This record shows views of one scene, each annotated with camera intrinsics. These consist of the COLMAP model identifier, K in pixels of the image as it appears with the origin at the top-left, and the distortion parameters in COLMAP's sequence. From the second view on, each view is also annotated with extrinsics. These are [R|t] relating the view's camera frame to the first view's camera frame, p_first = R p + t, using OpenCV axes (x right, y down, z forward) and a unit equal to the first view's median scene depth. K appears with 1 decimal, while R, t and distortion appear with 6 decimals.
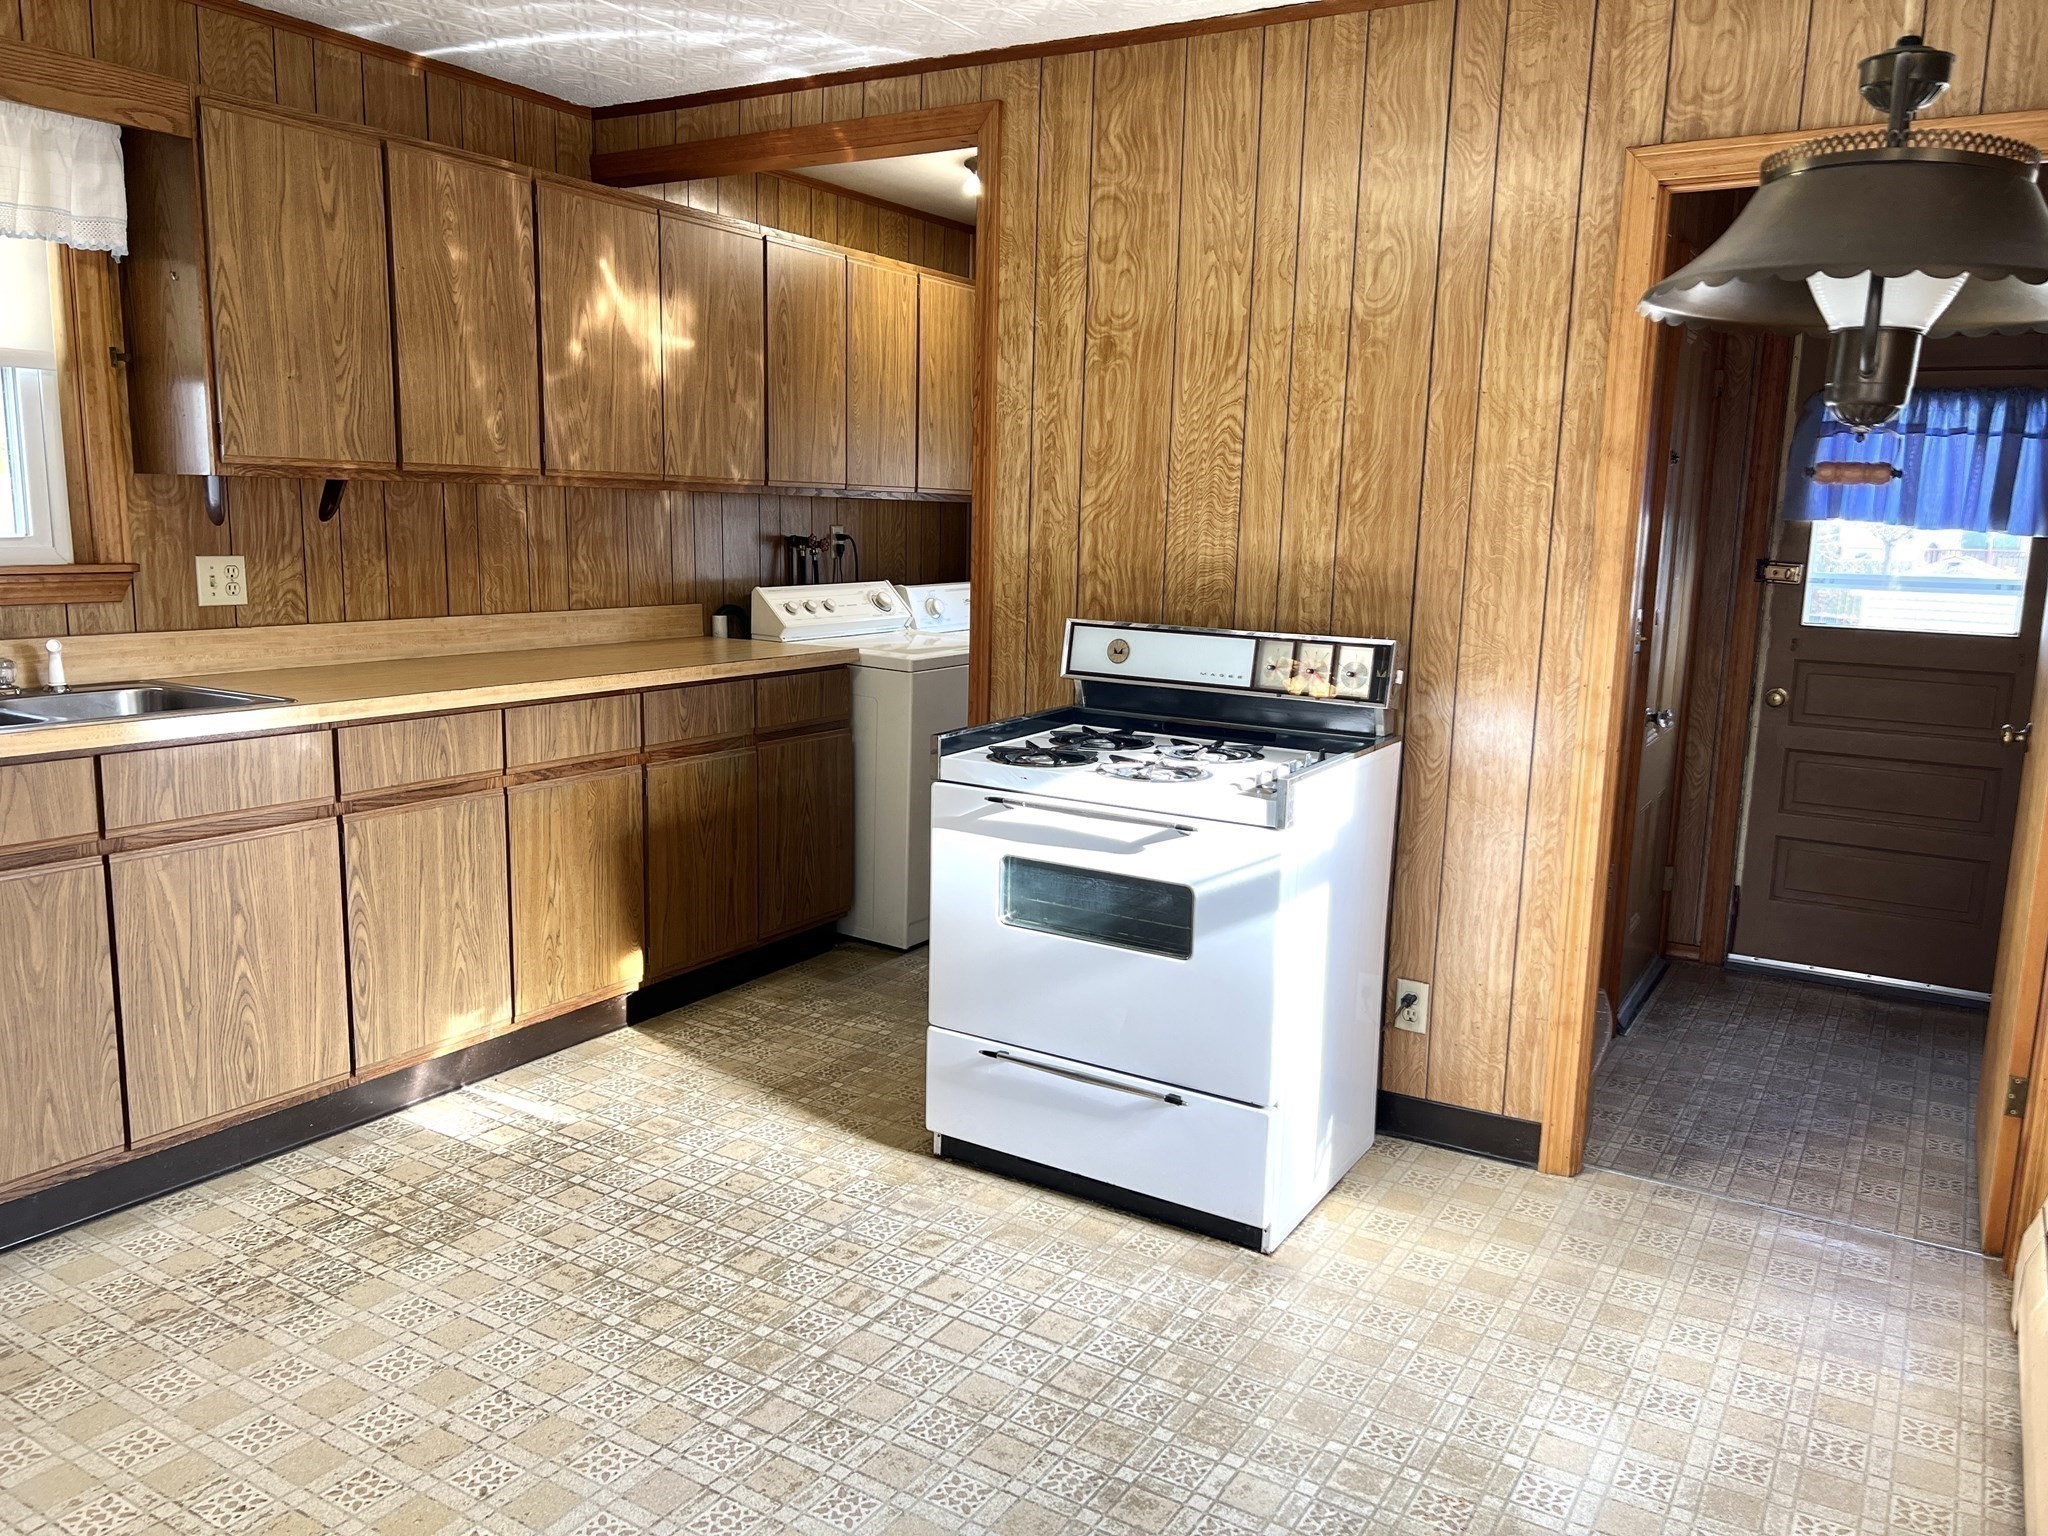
lens RADIAL K [[1536.9, 0, 1013.7], [0, 1536.9, 768.1], [0, 0, 1]] dist [0.055742, -0.058824]
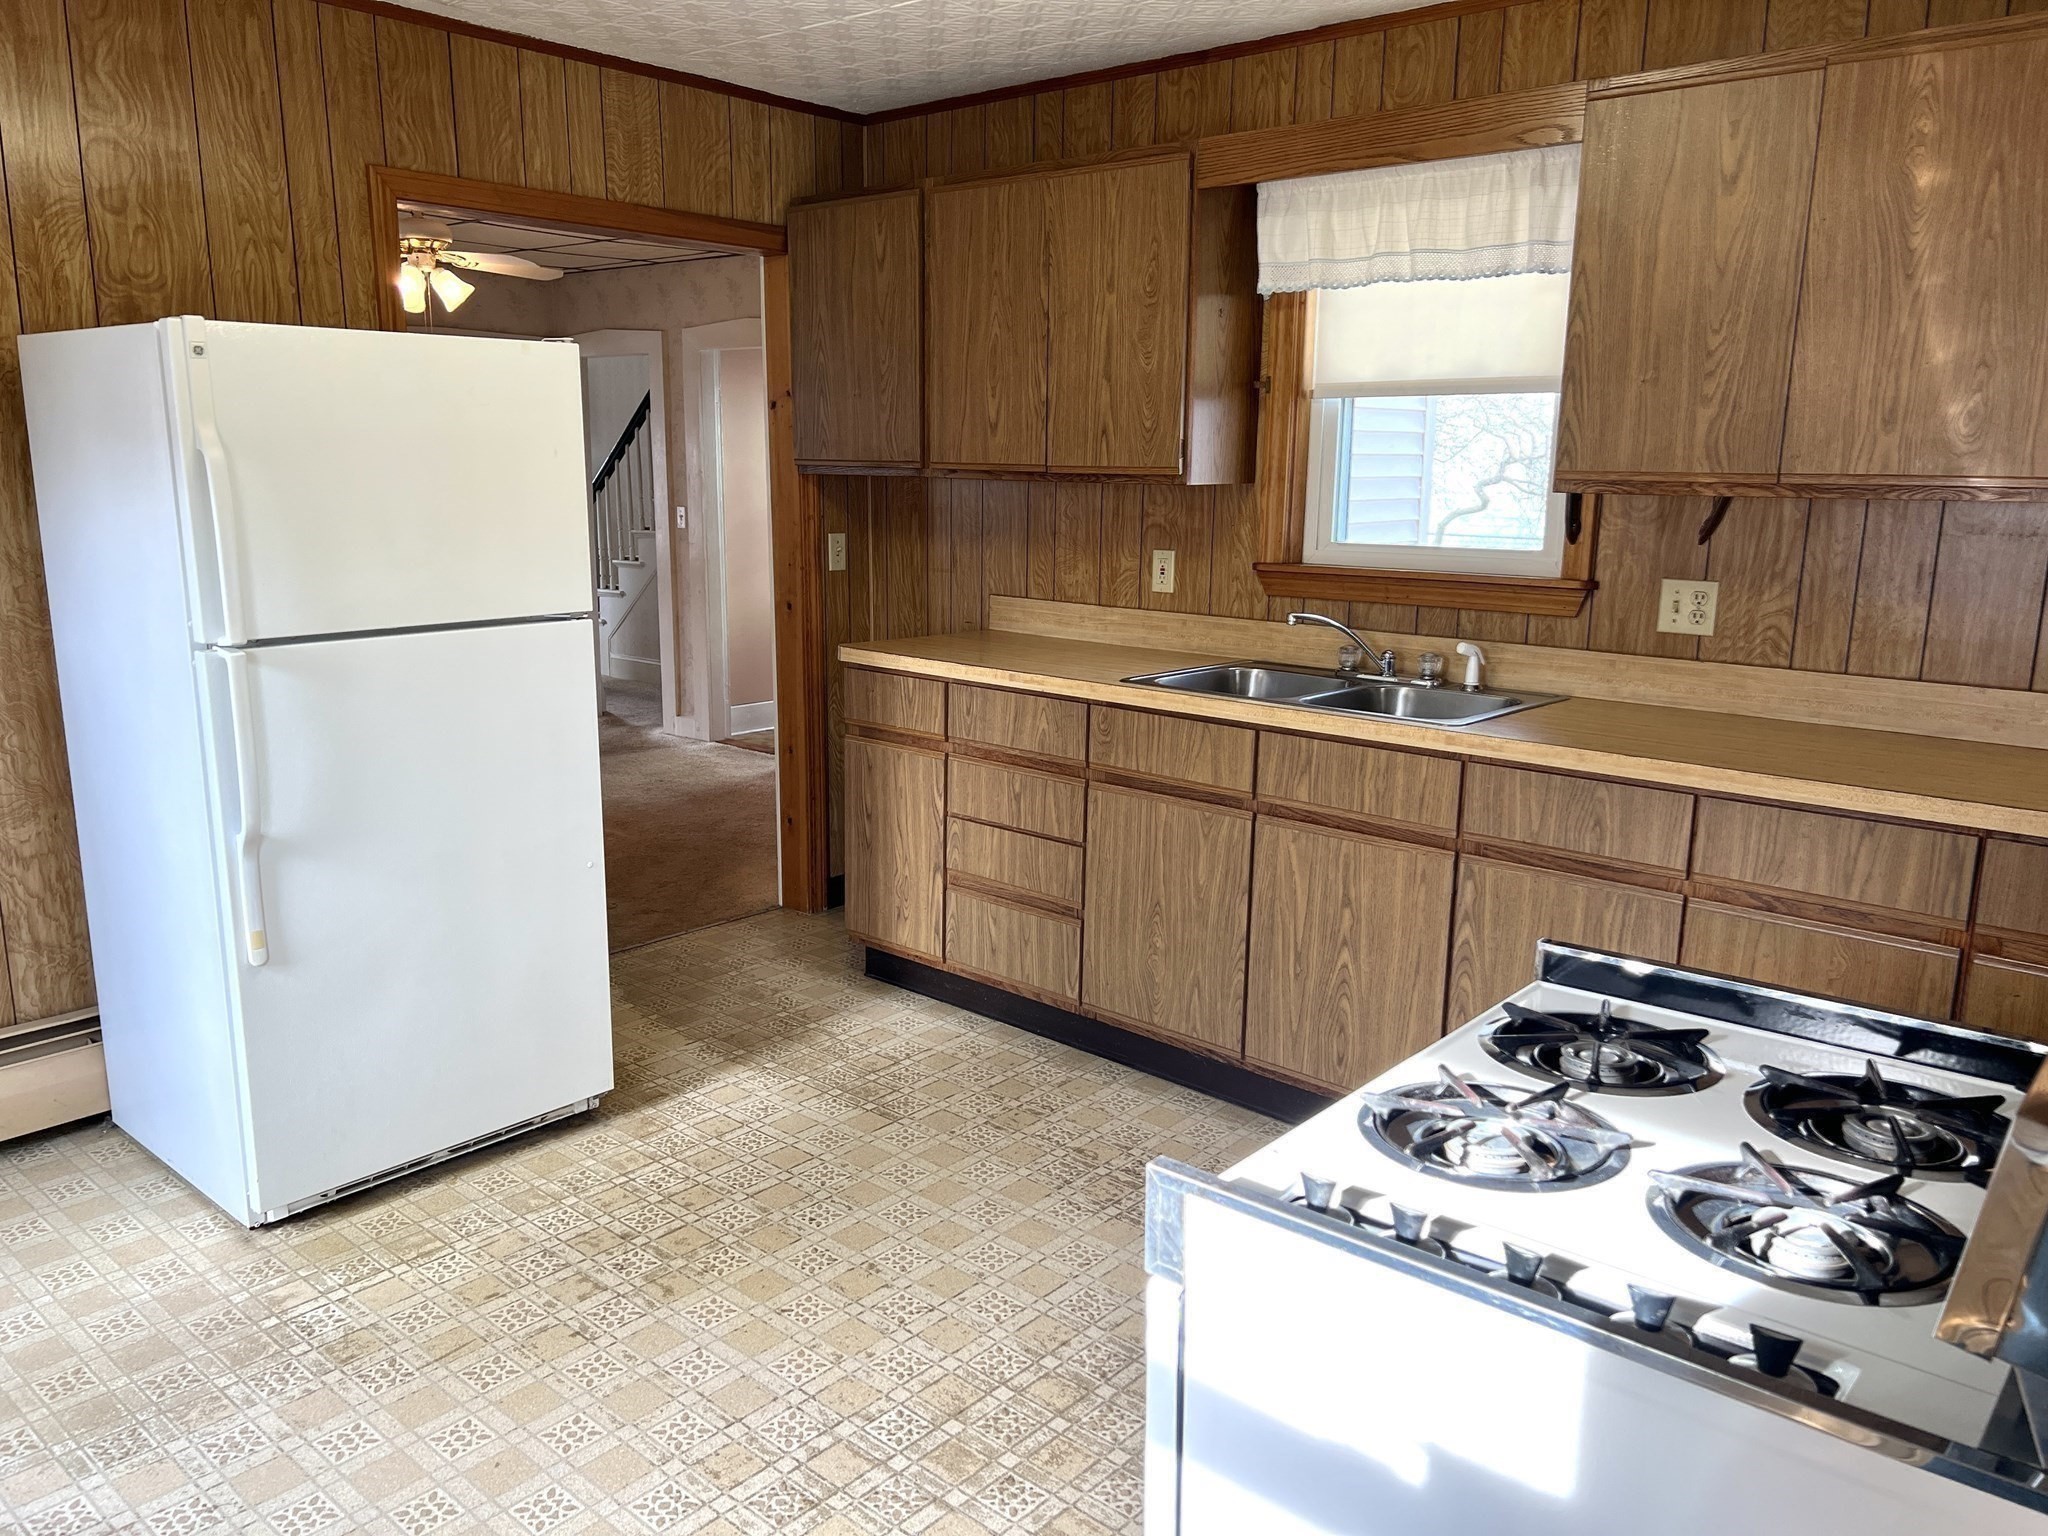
lens RADIAL K [[1536.9, 0, 1018.9], [0, 1536.9, 775.0], [0, 0, 1]] dist [0.055742, -0.058824]
pose [[-0.165318, 0.175441, -0.970510, 0.515134], [-0.181142, 0.961909, 0.204742, -0.159375], [0.969462, 0.209648, -0.127241, 0.853821]]
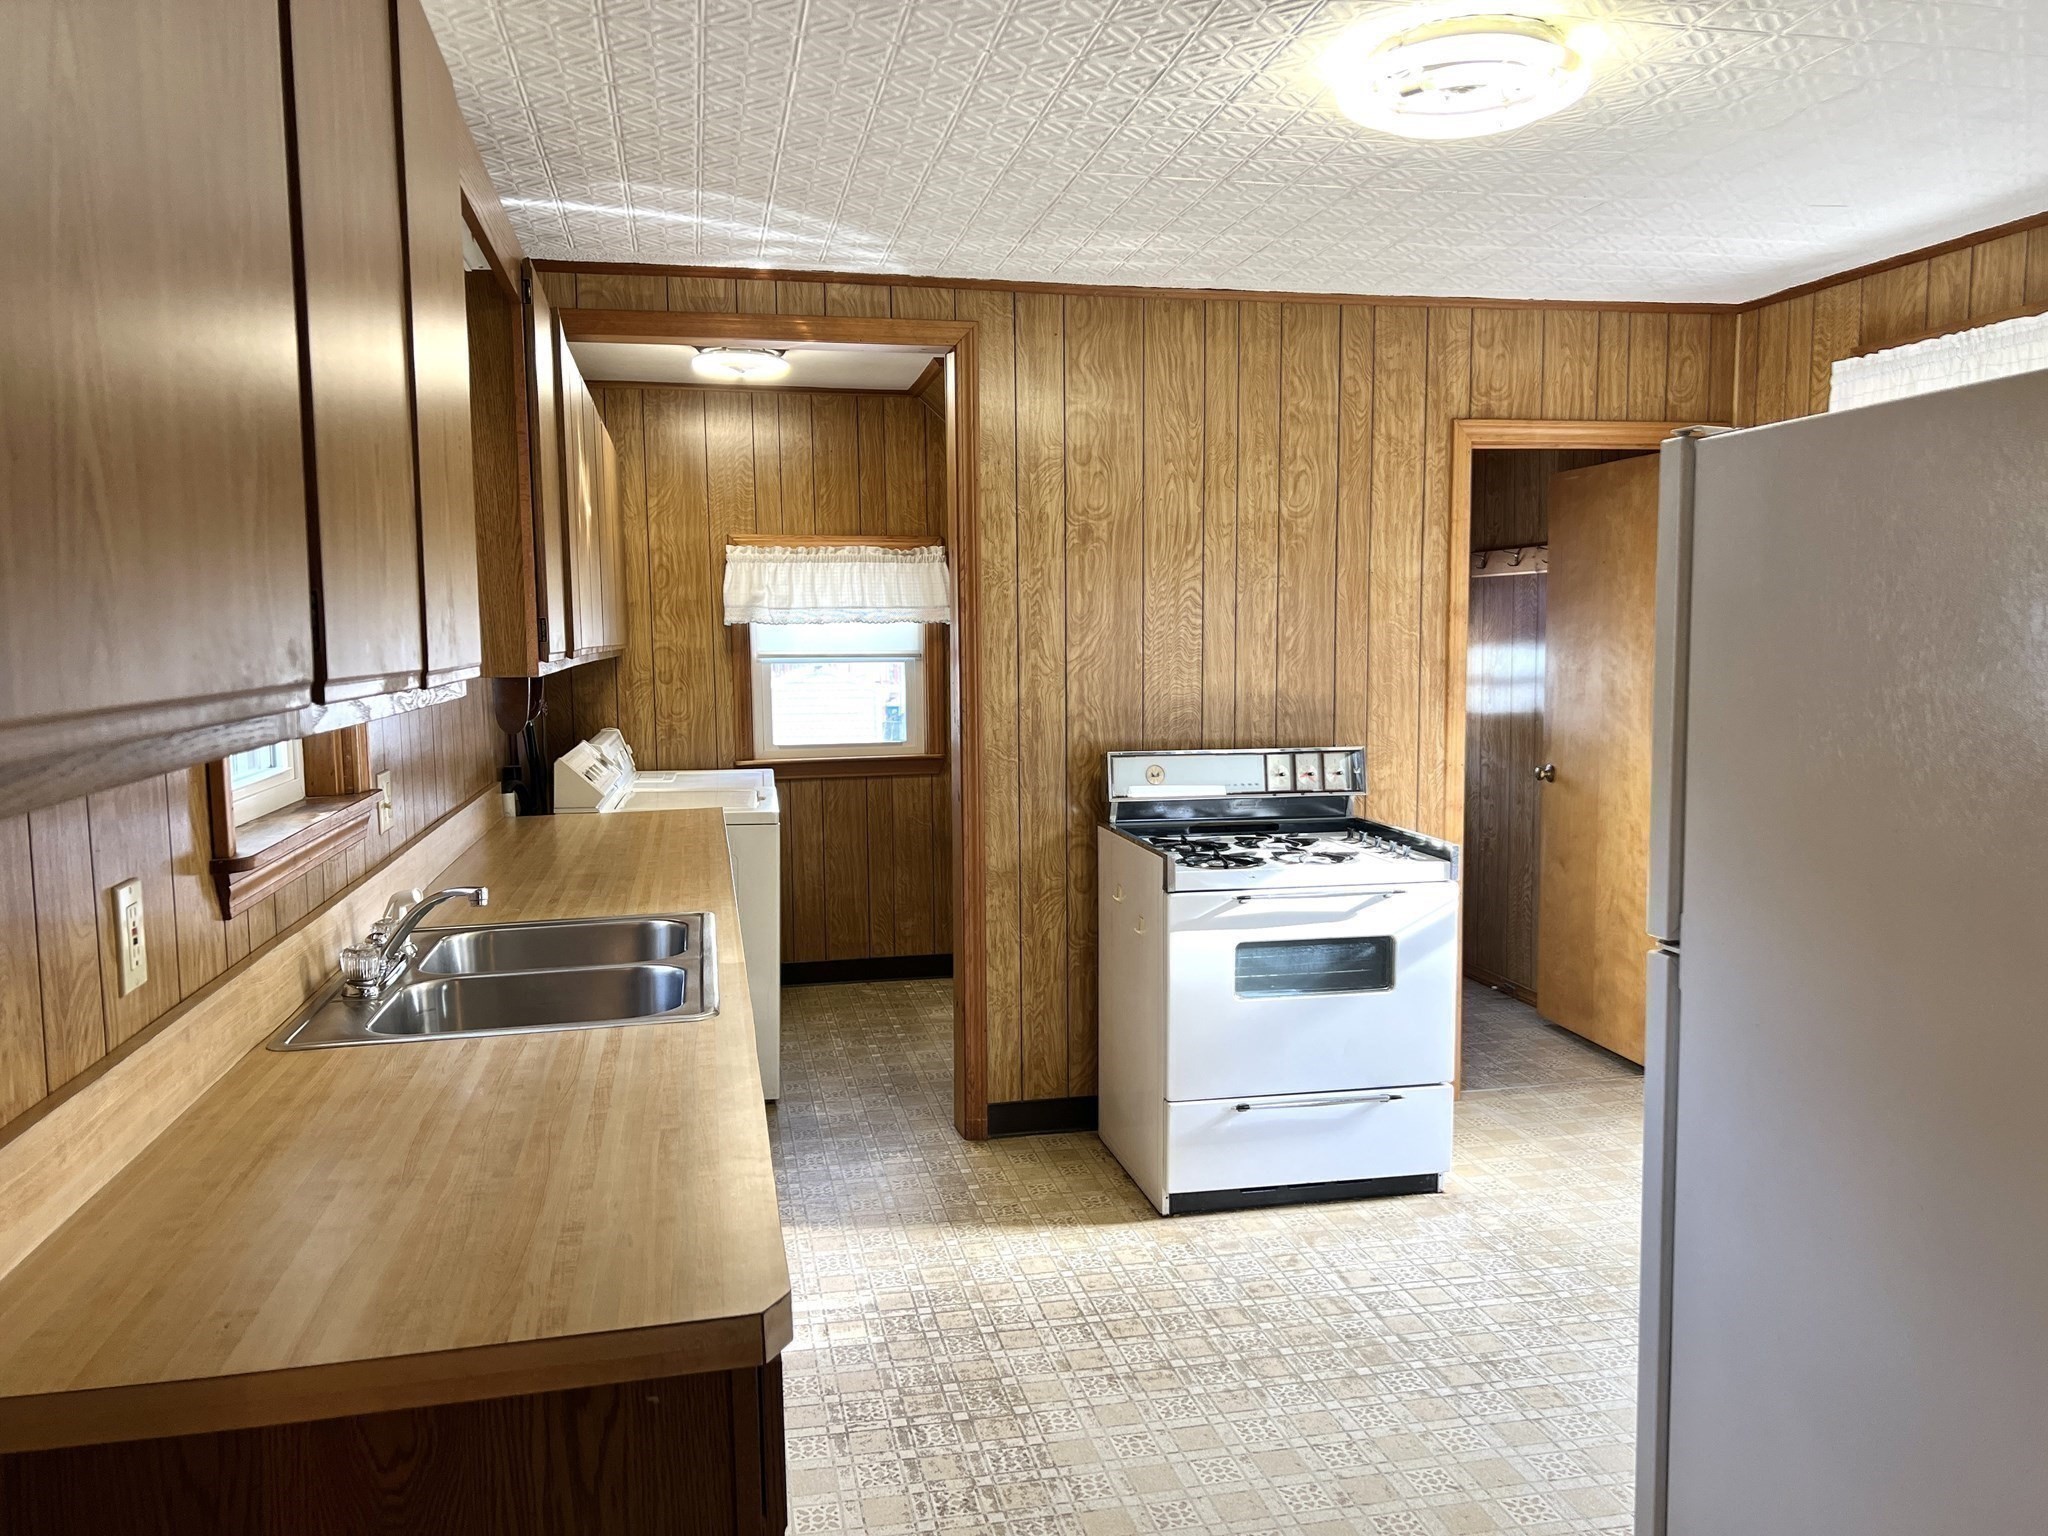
lens RADIAL K [[1536.9, 0, 1023.7], [0, 1536.9, 779.3], [0, 0, 1]] dist [0.055742, -0.058824]
pose [[0.719991, -0.100239, 0.686706, -0.936197], [0.146592, 0.989153, -0.009310, -0.084872], [-0.678324, 0.107368, 0.726876, 0.191865]]
